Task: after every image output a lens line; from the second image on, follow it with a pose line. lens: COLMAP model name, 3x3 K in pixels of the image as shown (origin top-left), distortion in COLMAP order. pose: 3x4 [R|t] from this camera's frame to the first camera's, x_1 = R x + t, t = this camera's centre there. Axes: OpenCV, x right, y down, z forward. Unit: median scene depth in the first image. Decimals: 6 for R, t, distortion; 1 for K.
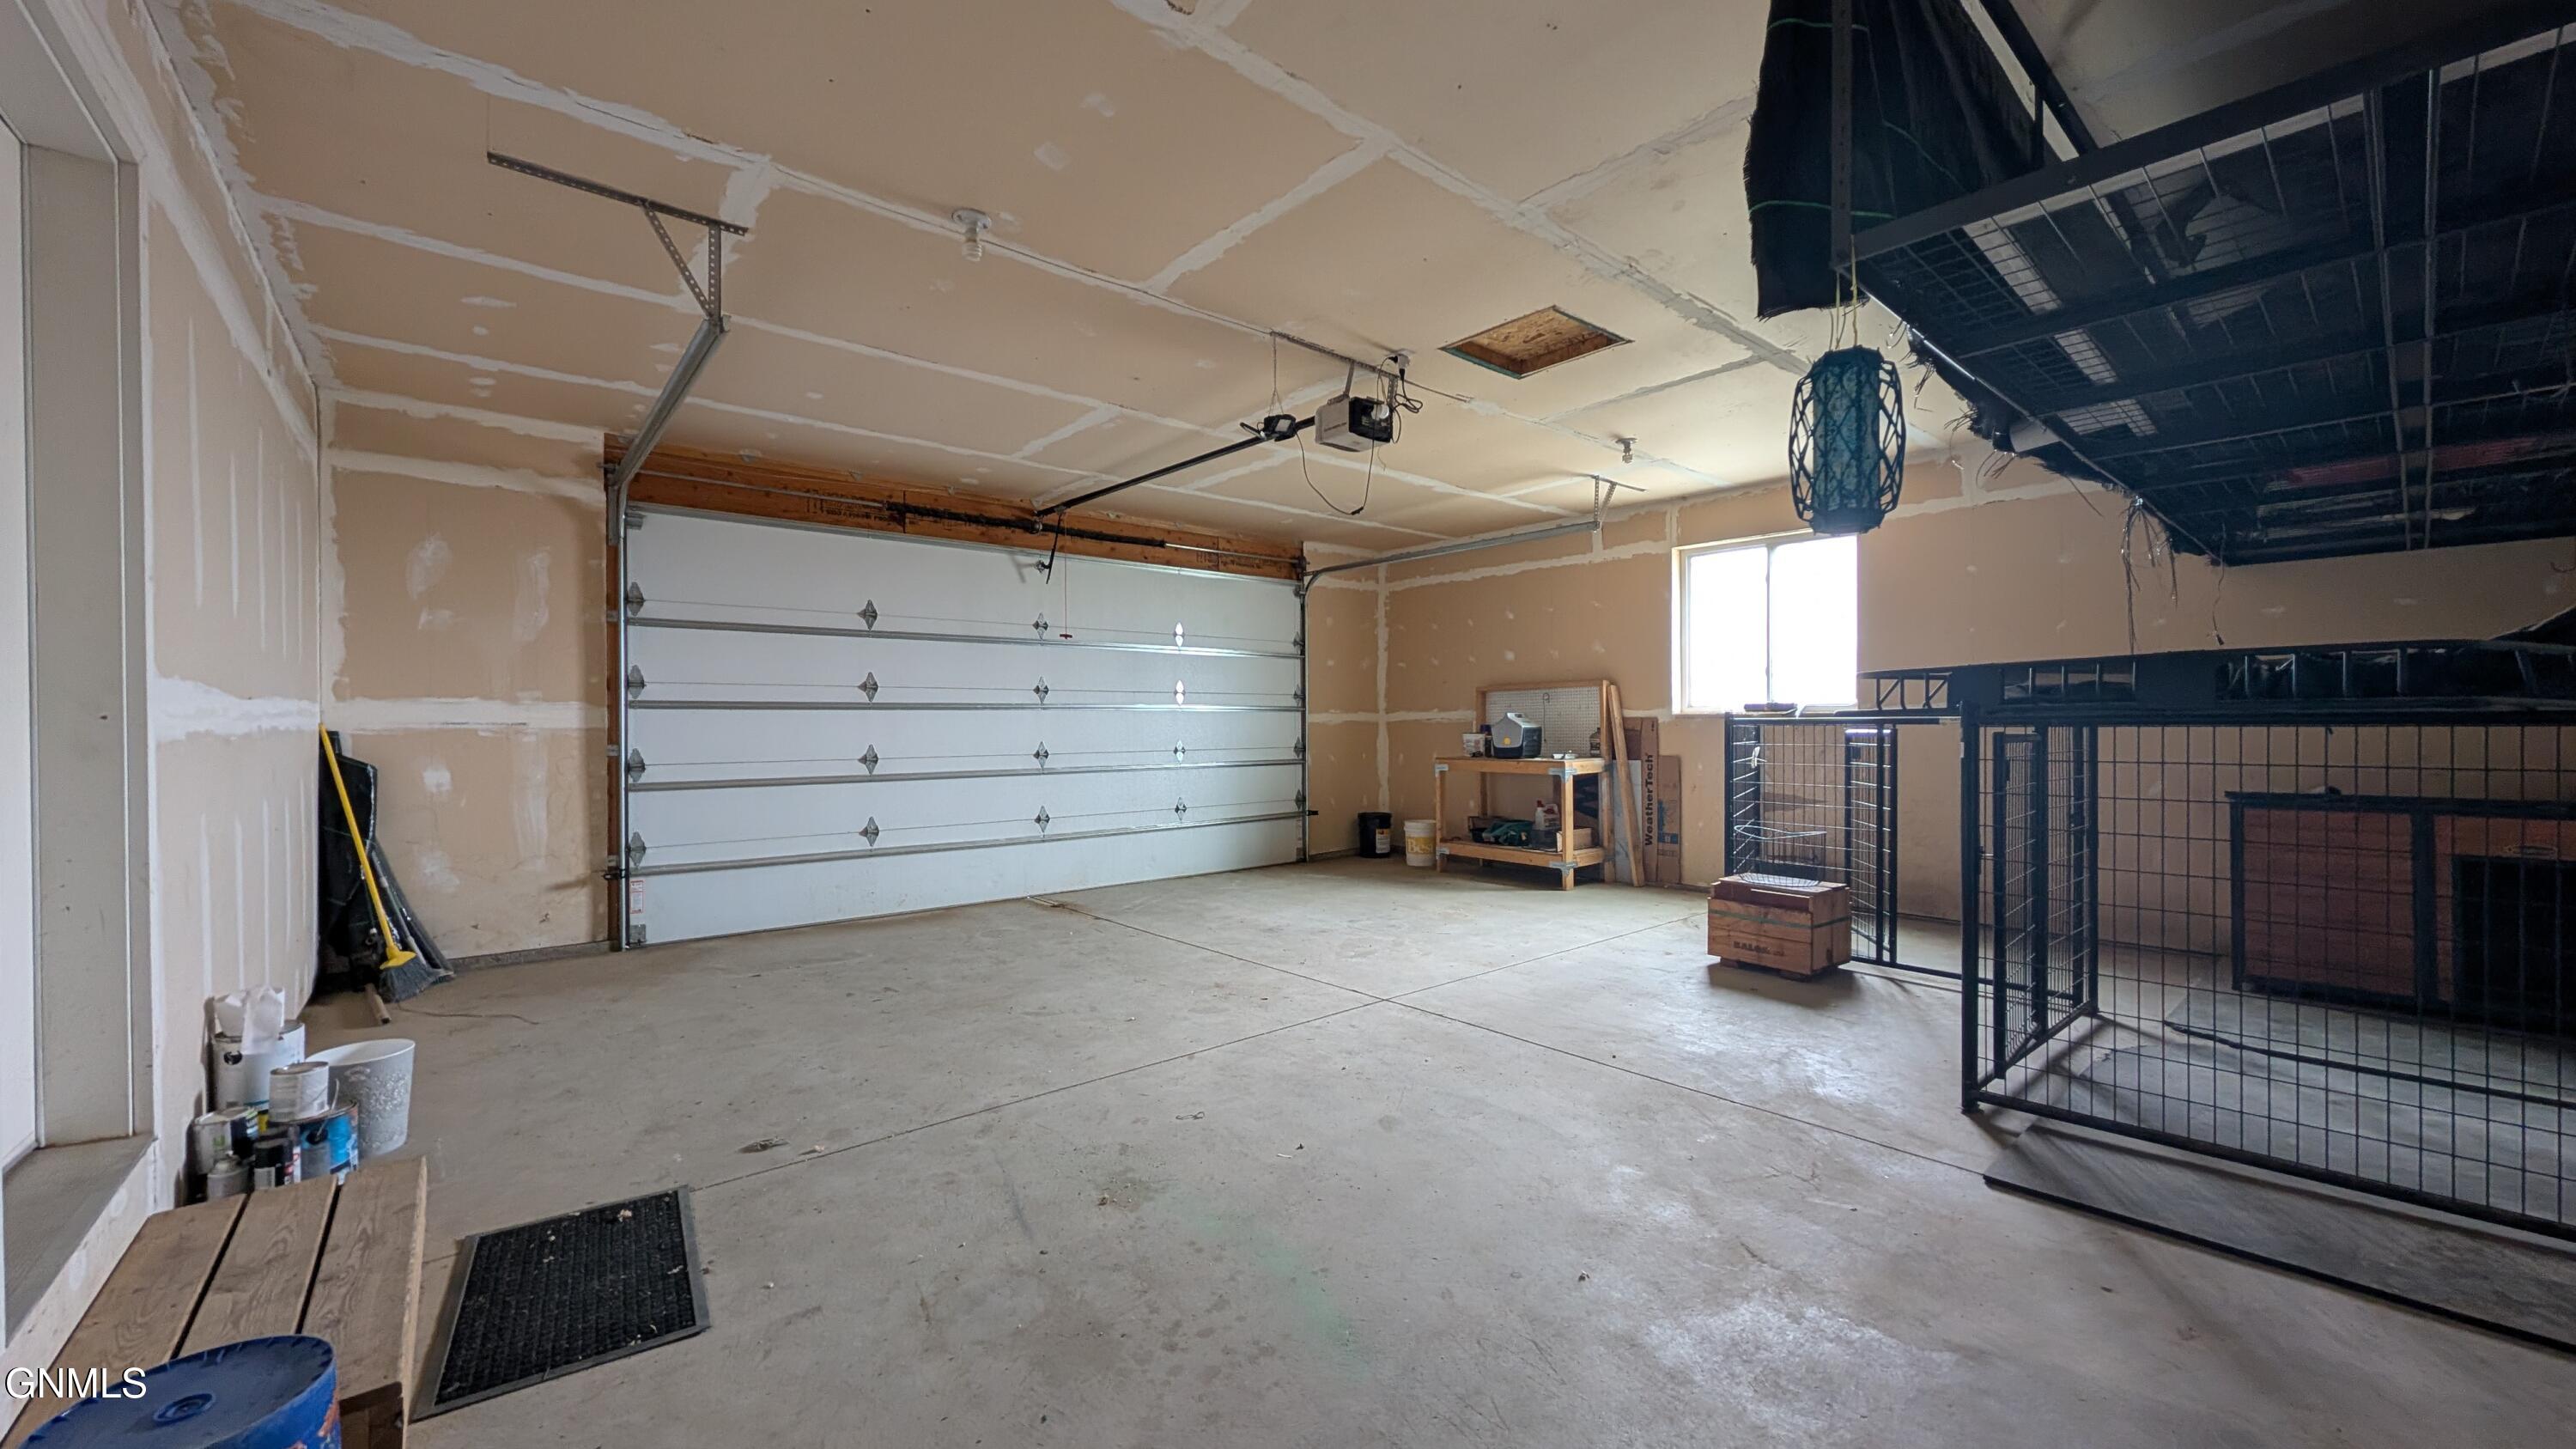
lens RADIAL K [[966.7, 0, 1293.0], [0, 966.7, 726.9], [0, 0, 1]] dist [-0.000784, 0.000415]
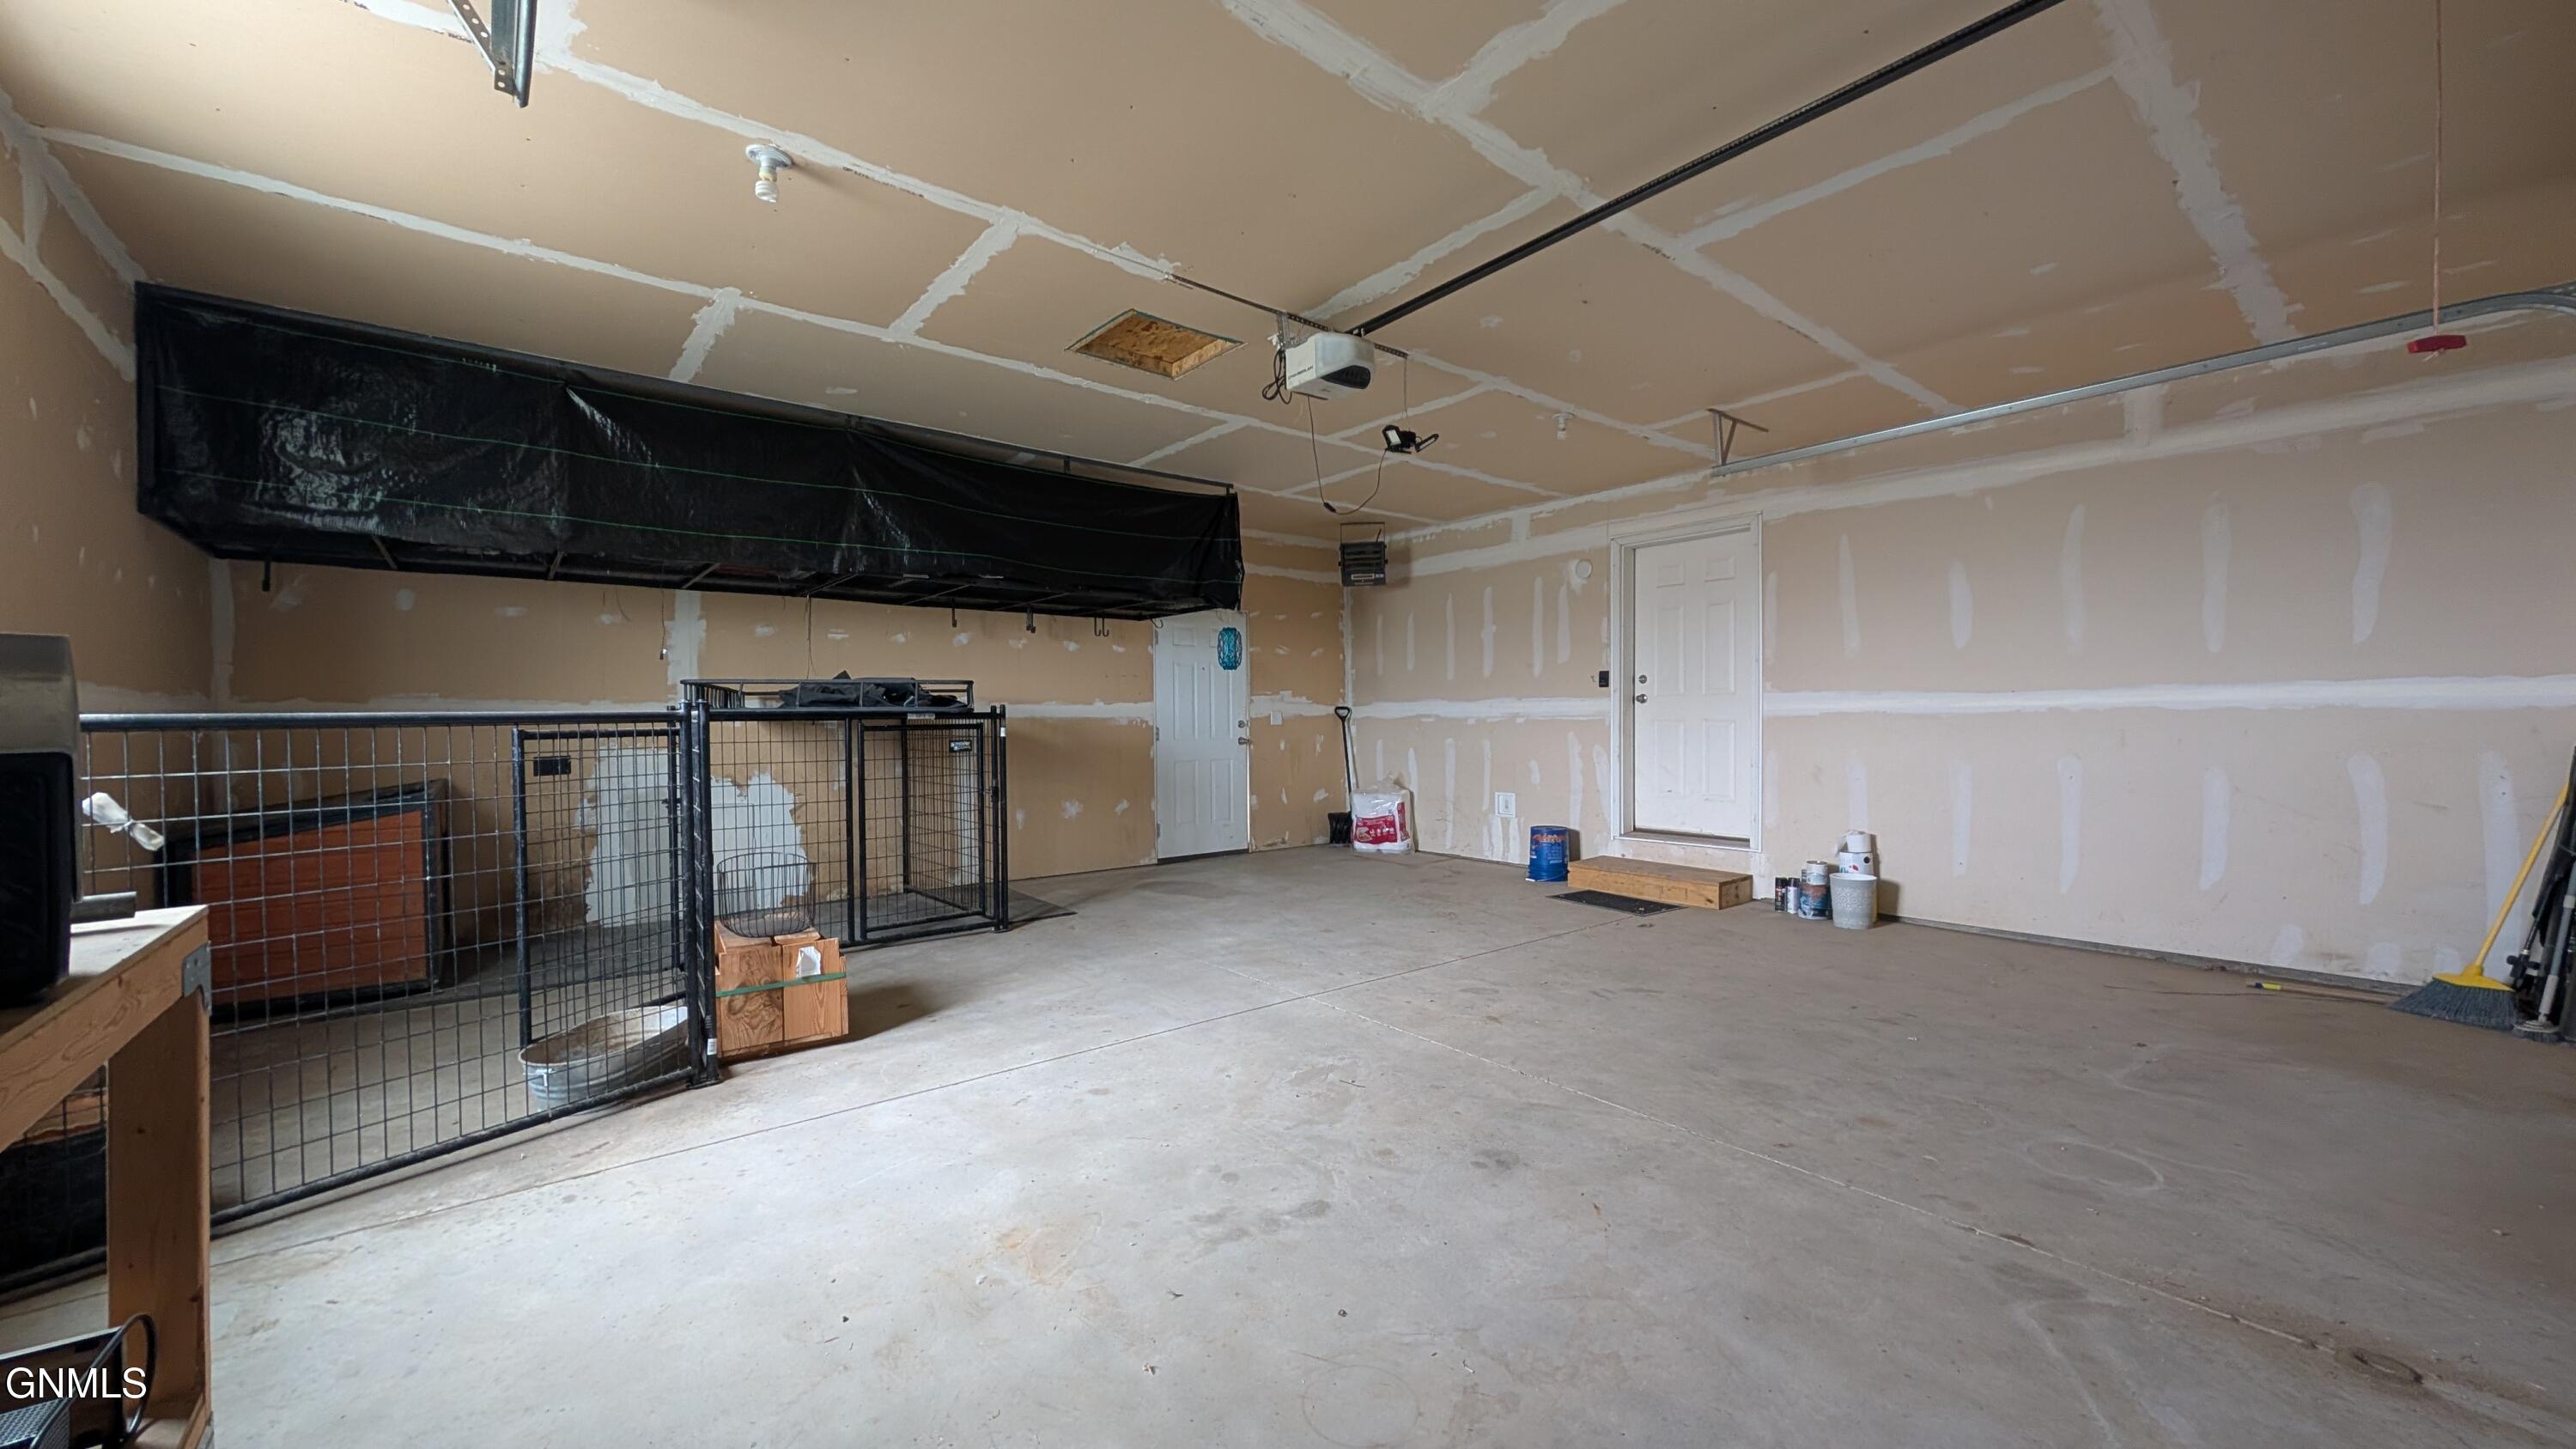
lens RADIAL K [[966.7, 0, 1278.0], [0, 966.7, 723.8], [0, 0, 1]] dist [-0.000784, 0.000415]
pose [[-0.999491, 0.016171, 0.027484, 0.095631], [0.016426, 0.999824, 0.009047, -0.006083], [-0.027332, 0.009494, -0.999581, 2.024016]]
